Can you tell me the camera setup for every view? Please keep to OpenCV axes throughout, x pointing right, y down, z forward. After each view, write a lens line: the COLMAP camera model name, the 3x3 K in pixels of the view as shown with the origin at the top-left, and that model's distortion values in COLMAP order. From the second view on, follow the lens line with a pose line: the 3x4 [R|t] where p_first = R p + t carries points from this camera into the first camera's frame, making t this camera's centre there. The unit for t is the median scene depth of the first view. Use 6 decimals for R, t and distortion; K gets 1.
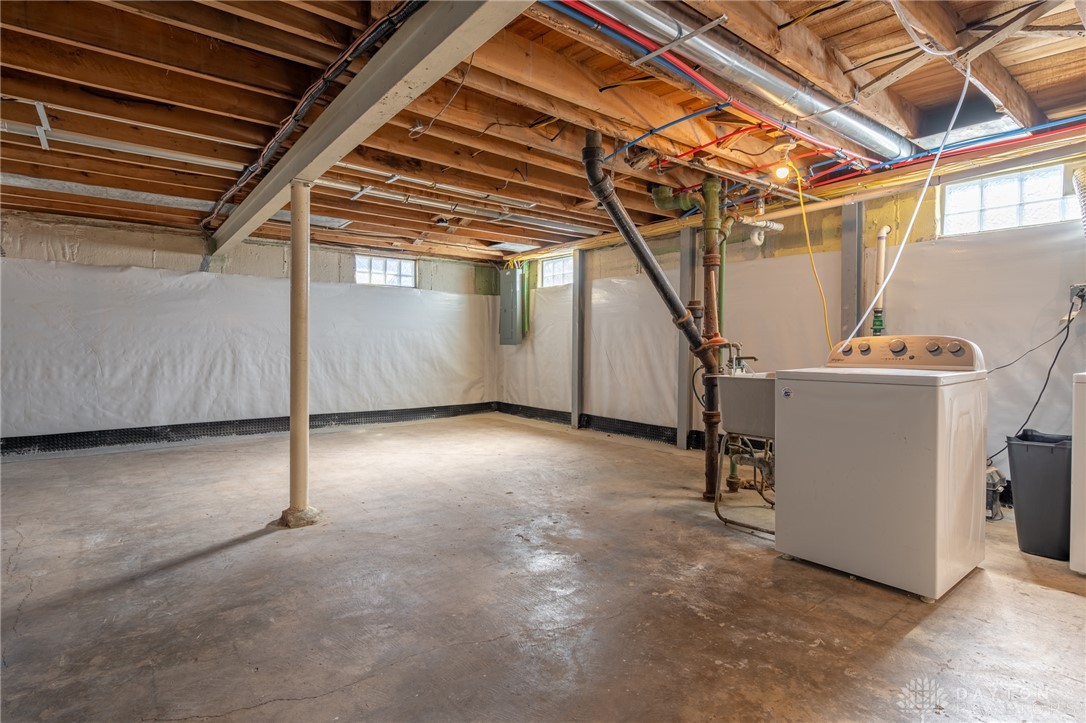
lens RADIAL K [[549.7, 0, 543.0], [0, 549.7, 361.5], [0, 0, 1]] dist [-0.001057, 0.000842]
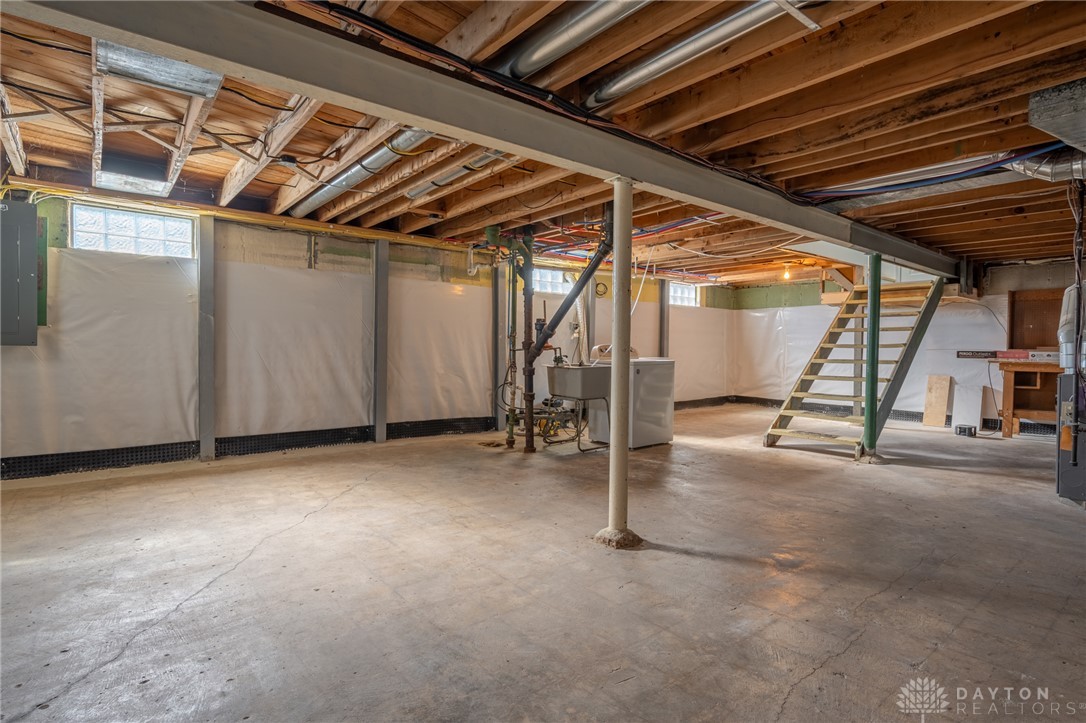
lens RADIAL K [[549.7, 0, 543.0], [0, 549.7, 361.5], [0, 0, 1]] dist [-0.001057, 0.000842]
pose [[-0.018536, -0.032099, 0.999313, -0.790816], [0.021018, 0.999251, 0.032487, -0.027715], [-0.999607, 0.021606, -0.017847, 0.661527]]
